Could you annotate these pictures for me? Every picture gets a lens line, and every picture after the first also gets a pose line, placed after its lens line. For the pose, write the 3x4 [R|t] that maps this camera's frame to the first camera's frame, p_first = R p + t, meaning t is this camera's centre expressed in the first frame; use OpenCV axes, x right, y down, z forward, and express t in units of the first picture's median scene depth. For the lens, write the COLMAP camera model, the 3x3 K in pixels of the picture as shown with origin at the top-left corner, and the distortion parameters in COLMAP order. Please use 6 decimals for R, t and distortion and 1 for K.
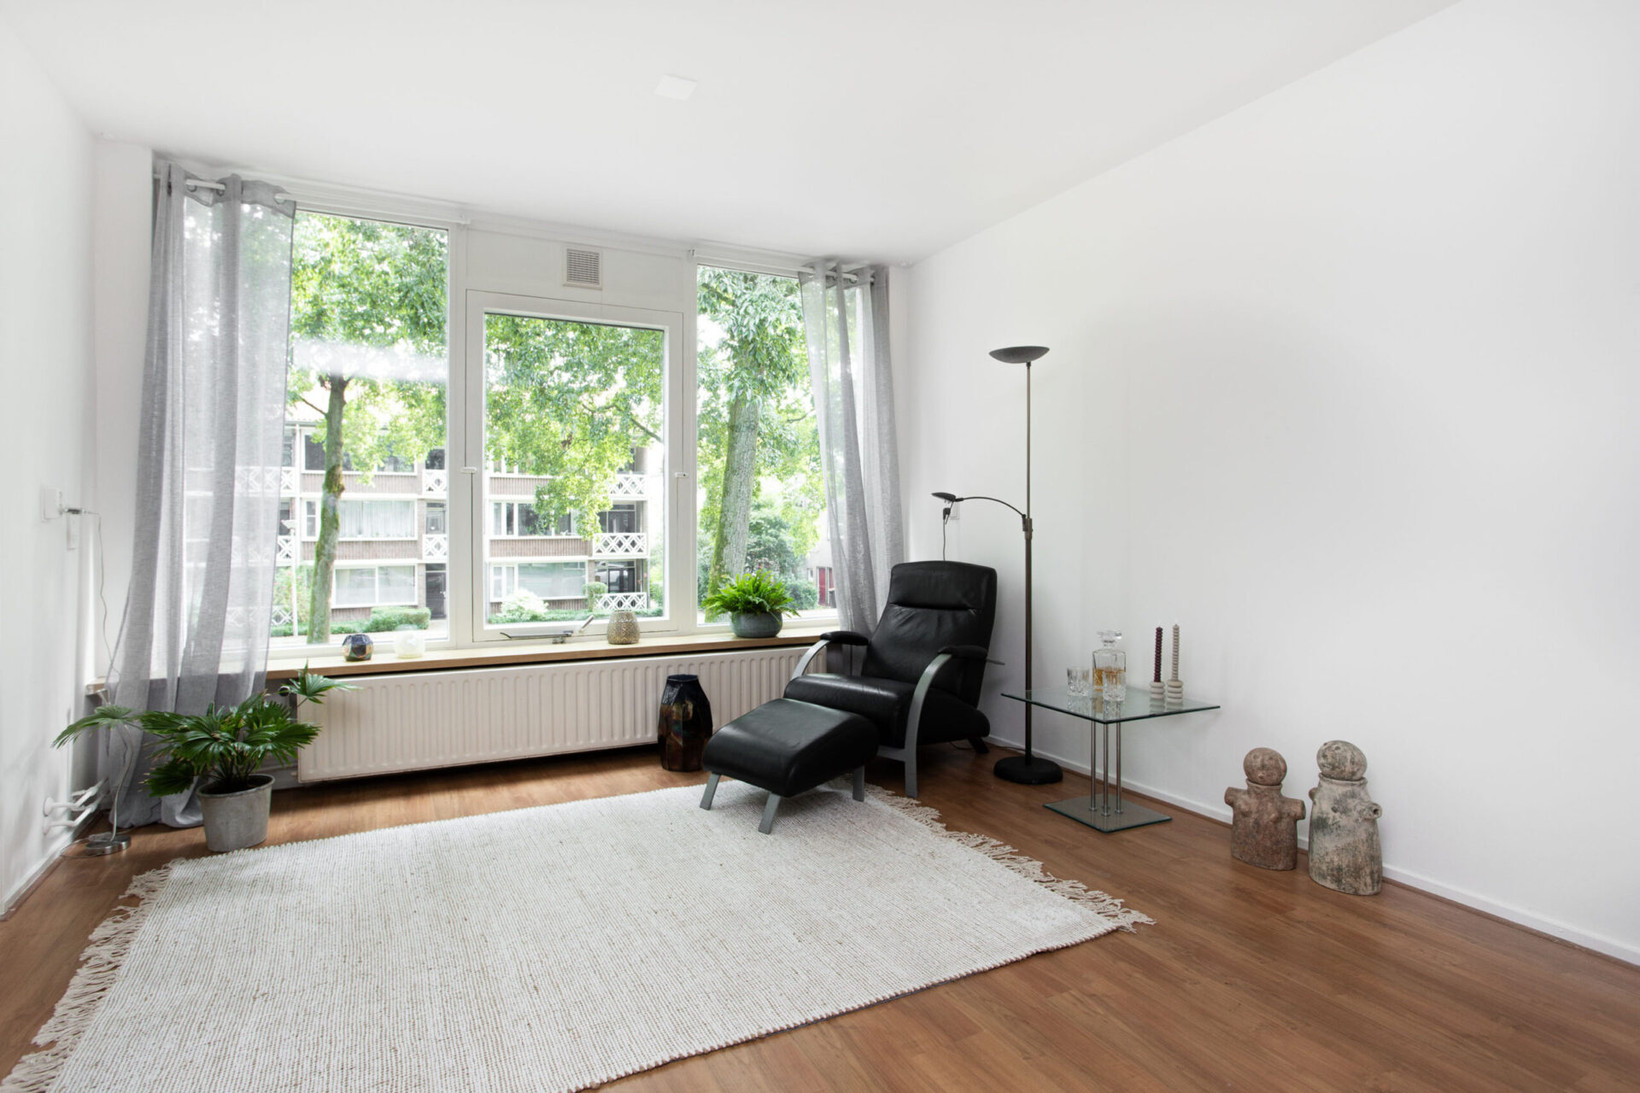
lens RADIAL K [[812.6, 0, 763.8], [0, 812.6, 534.1], [0, 0, 1]] dist [-0.052194, 0.027240]
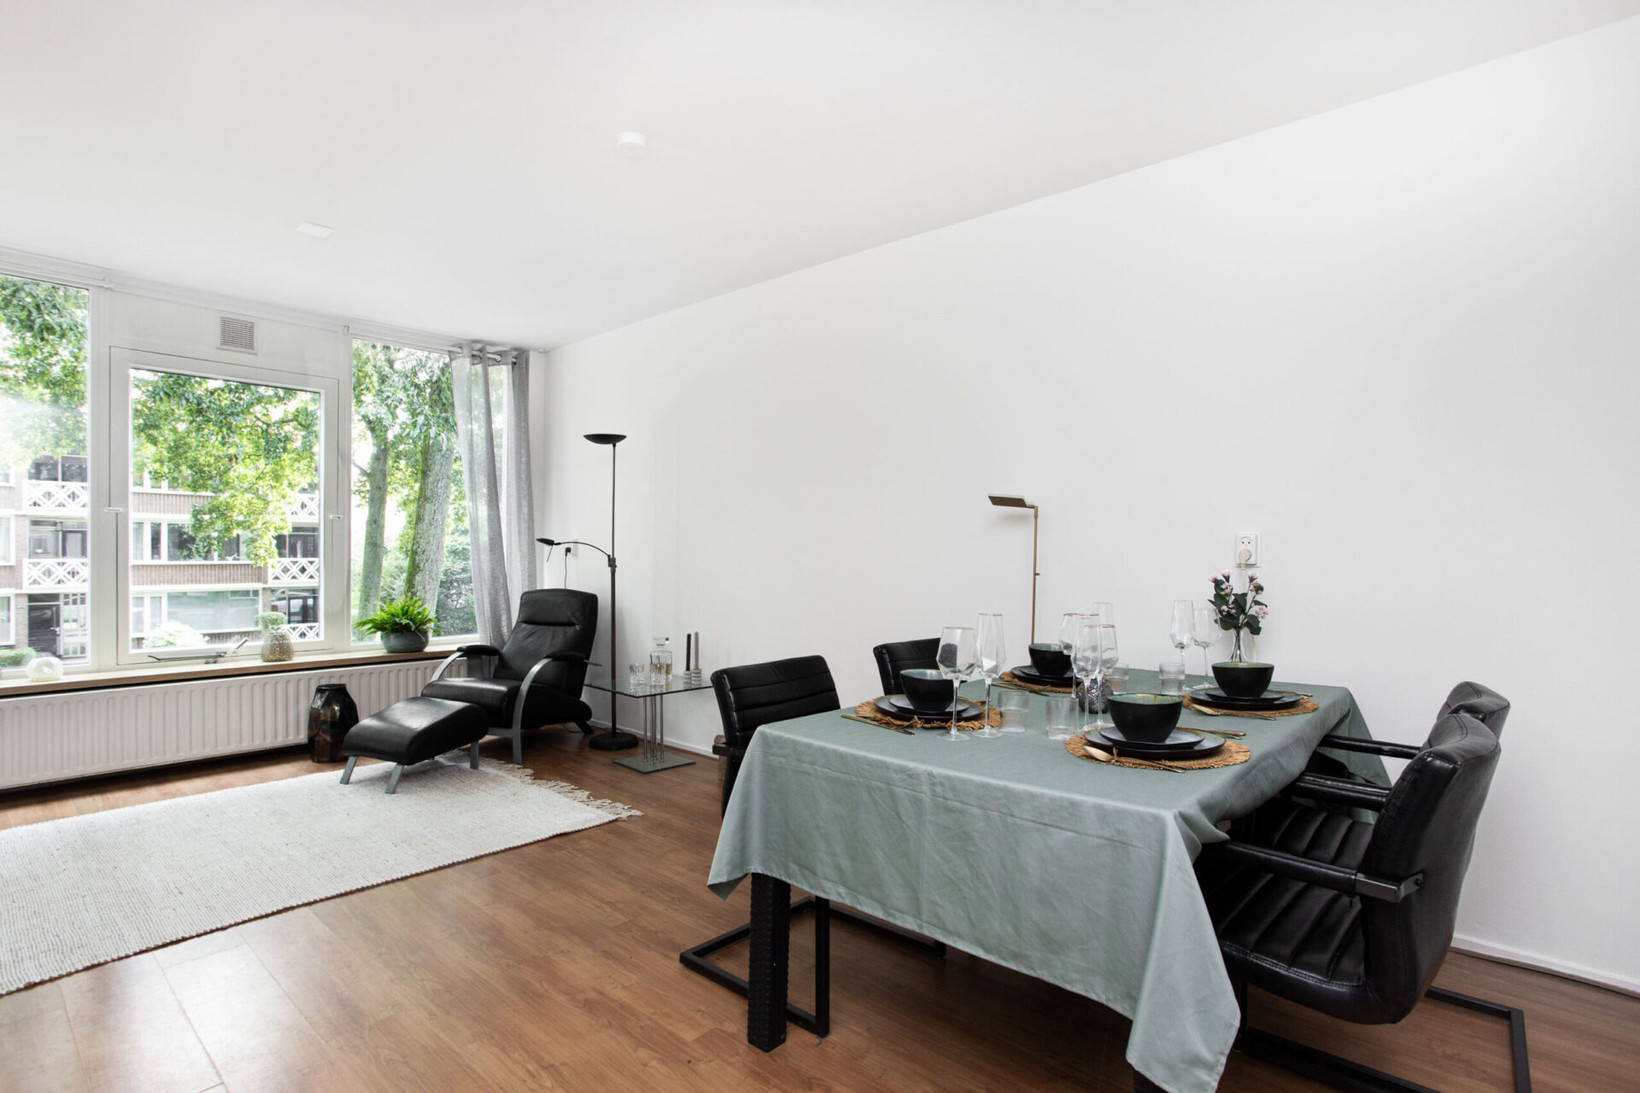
lens RADIAL K [[812.6, 0, 811.5], [0, 812.6, 559.5], [0, 0, 1]] dist [-0.052194, 0.027240]
pose [[0.926193, 0.004784, 0.377019, 0.126904], [-0.004894, 0.999988, -0.000666, -0.017359], [-0.377018, -0.001228, 0.926205, -0.422340]]
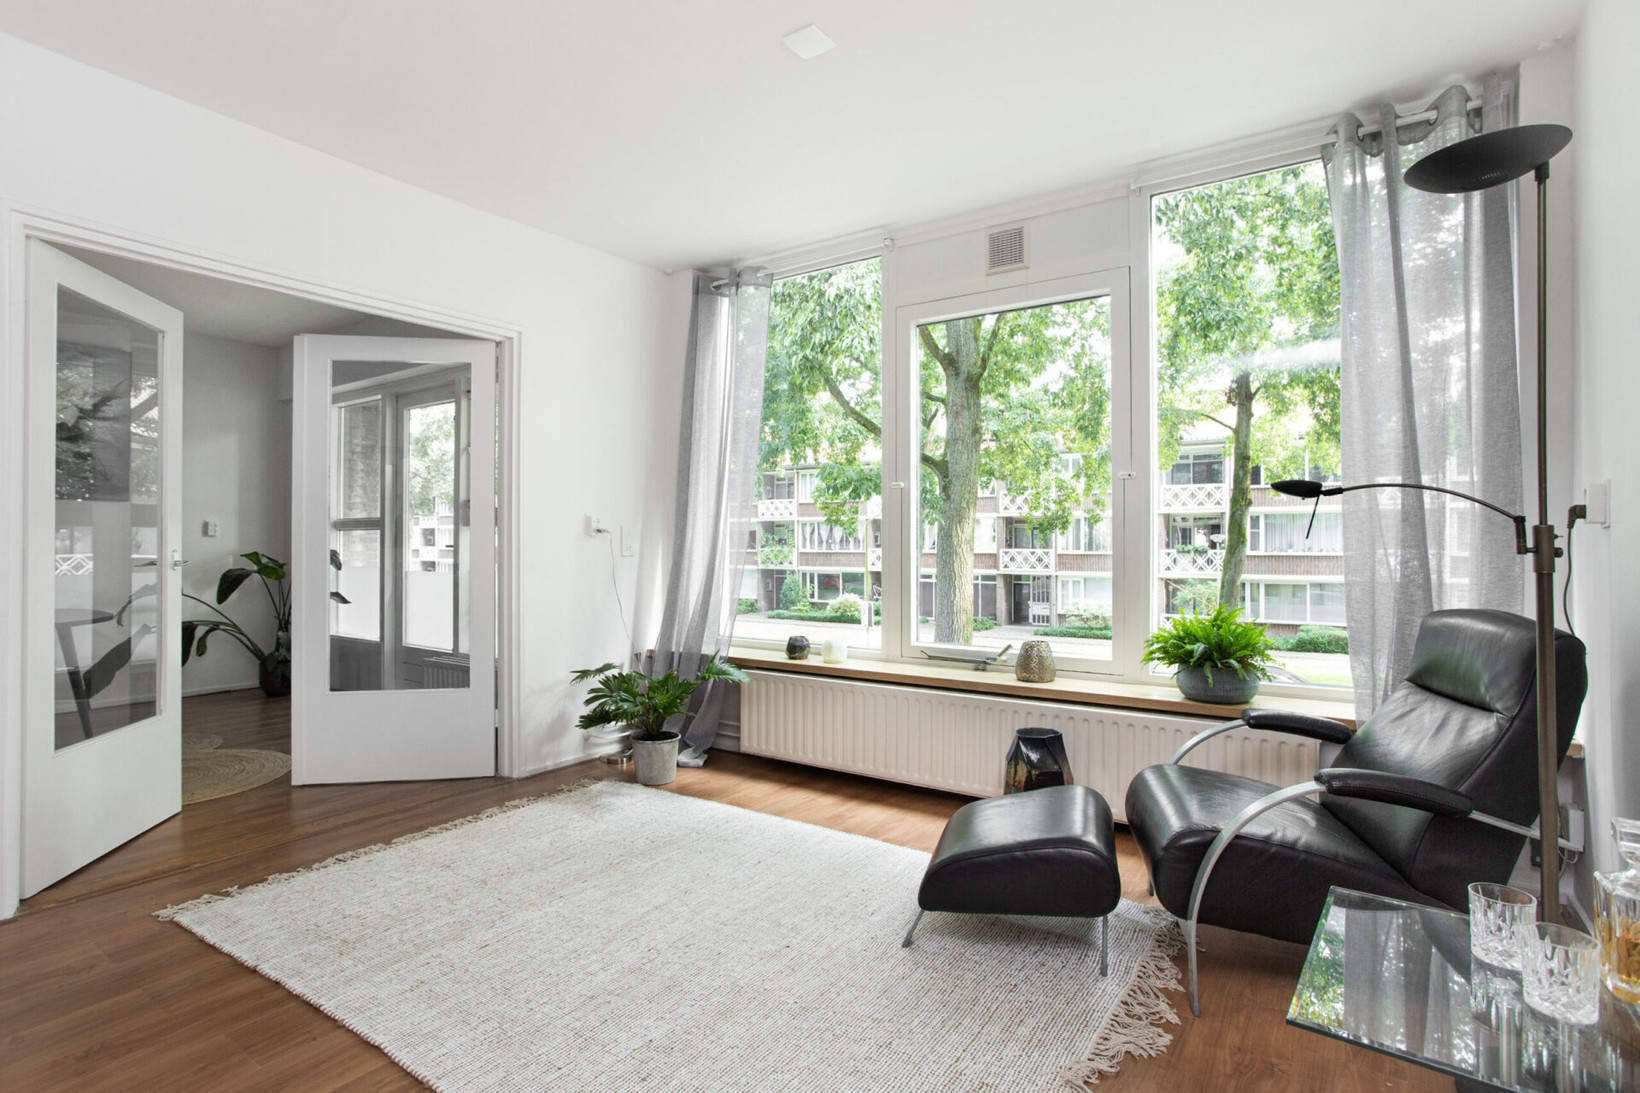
lens RADIAL K [[812.6, 0, 834.4], [0, 812.6, 534.3], [0, 0, 1]] dist [-0.052194, 0.027240]
pose [[0.503430, -0.005197, -0.864020, 0.543886], [-0.009921, 0.999881, -0.011795, -0.005246], [0.863979, 0.014510, 0.503319, 0.487439]]
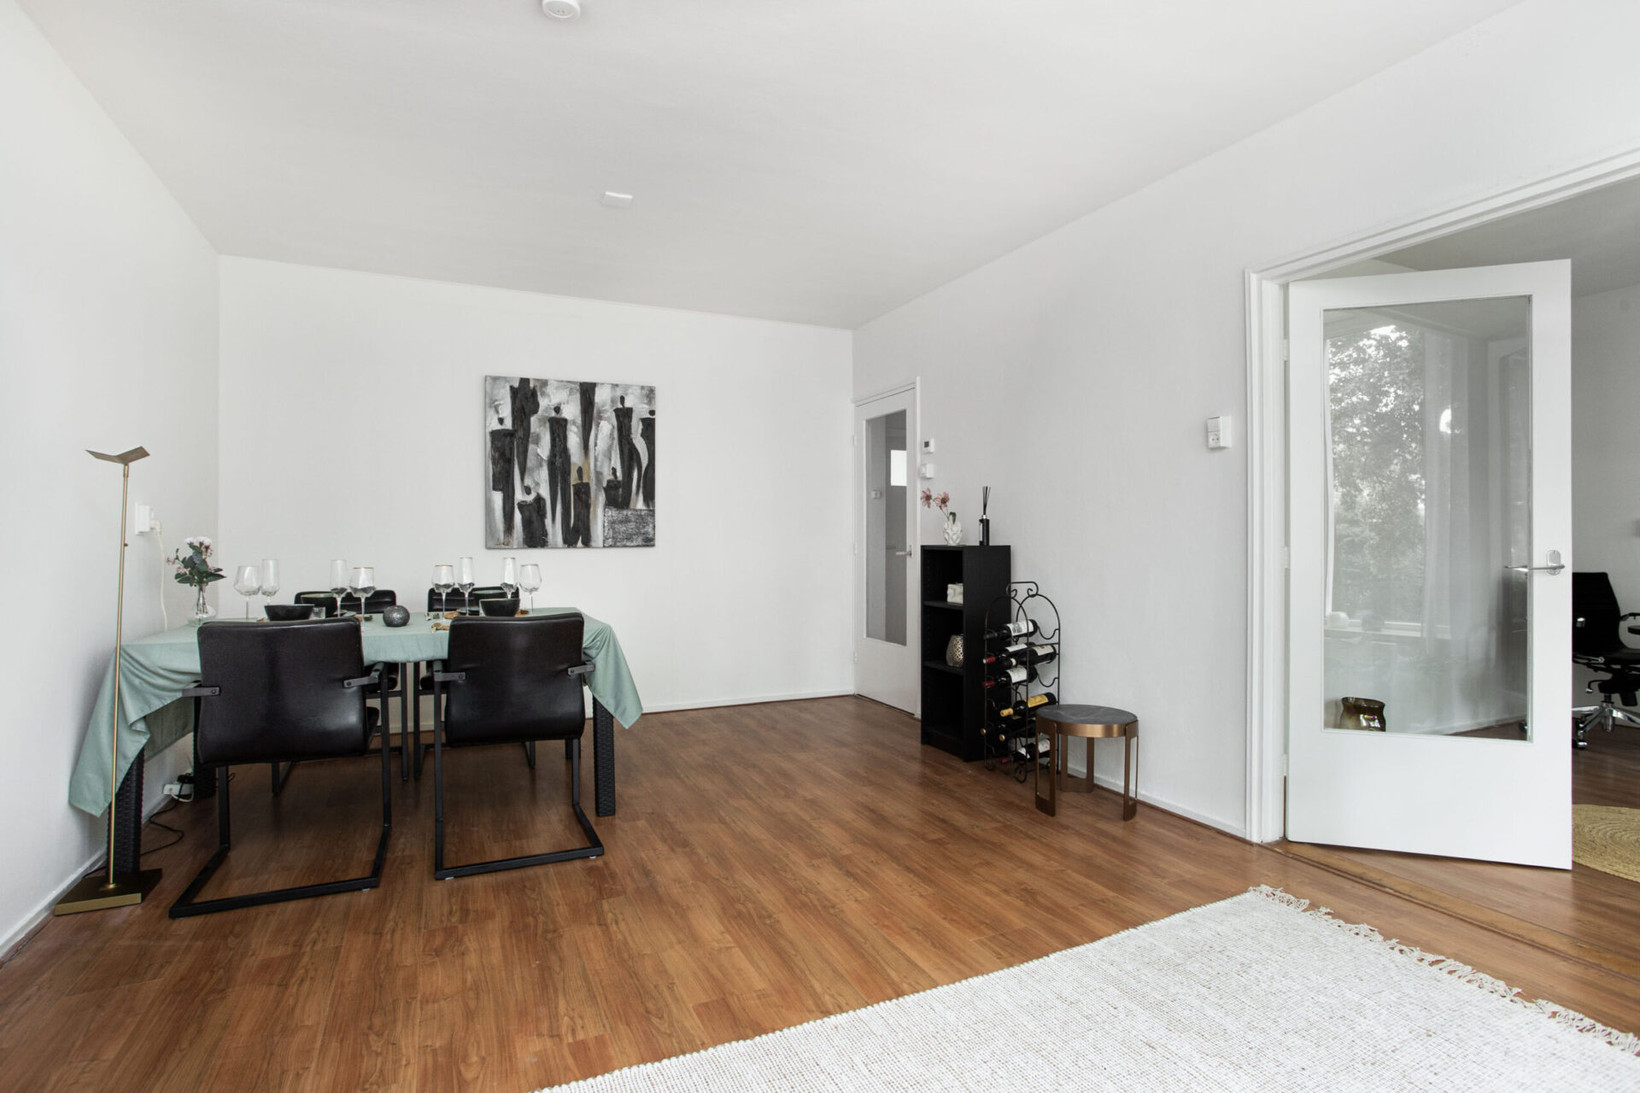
lens RADIAL K [[812.6, 0, 804.6], [0, 812.6, 541.4], [0, 0, 1]] dist [-0.052194, 0.027240]
pose [[-0.999740, 0.004131, 0.022404, 0.050046], [0.004434, 0.999899, 0.013477, -0.013799], [-0.022346, 0.013573, -0.999658, 1.097980]]
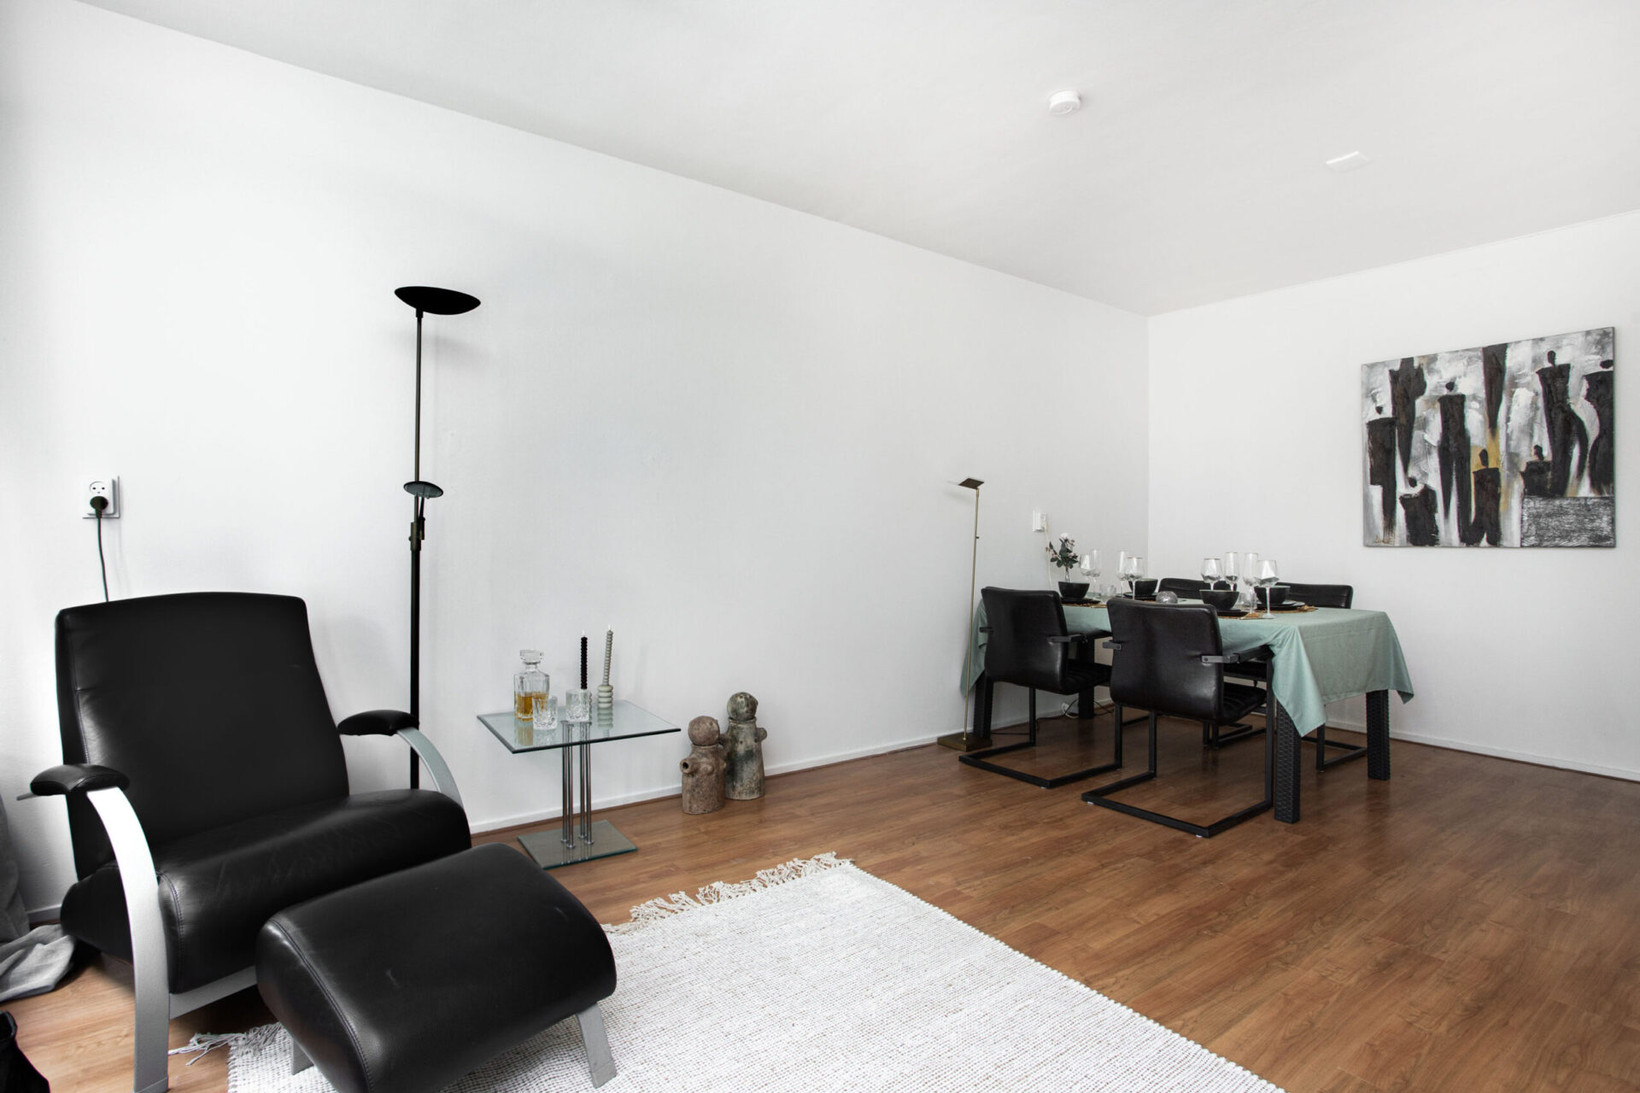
lens RADIAL K [[812.6, 0, 819.9], [0, 812.6, 544.4], [0, 0, 1]] dist [-0.052194, 0.027240]
pose [[-0.190085, -0.009082, 0.981726, -0.496718], [0.004637, 0.999938, 0.010148, -0.005592], [-0.981757, 0.006481, -0.190031, 0.840789]]
